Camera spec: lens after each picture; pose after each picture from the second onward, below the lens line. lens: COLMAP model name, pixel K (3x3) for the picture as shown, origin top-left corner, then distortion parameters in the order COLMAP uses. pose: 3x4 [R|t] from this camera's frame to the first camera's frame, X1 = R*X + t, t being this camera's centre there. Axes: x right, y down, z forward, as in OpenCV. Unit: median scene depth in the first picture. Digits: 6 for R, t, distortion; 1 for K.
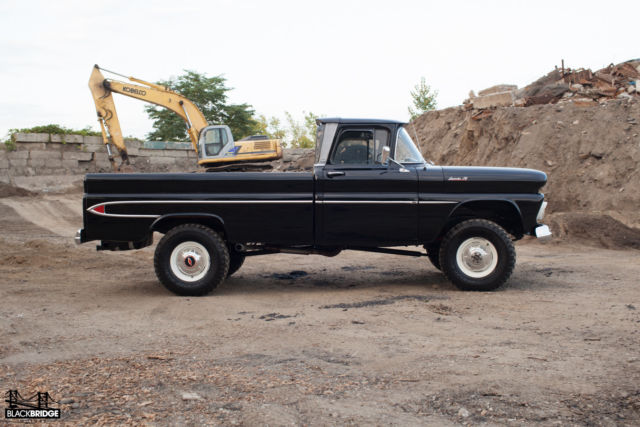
lens RADIAL K [[872.3, 0, 320.0], [0, 872.3, 213.5], [0, 0, 1]] dist [-0.092469, 0.042919]
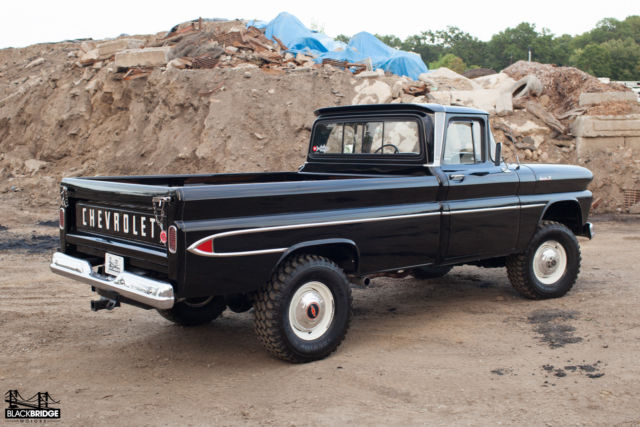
lens RADIAL K [[899.1, 0, 320.0], [0, 899.1, 213.5], [0, 0, 1]] dist [-0.041181, -0.014648]
pose [[0.678615, -0.066032, 0.731520, -0.390069], [0.020331, 0.997258, 0.071159, -0.042290], [-0.734212, -0.033417, 0.678097, 0.303014]]
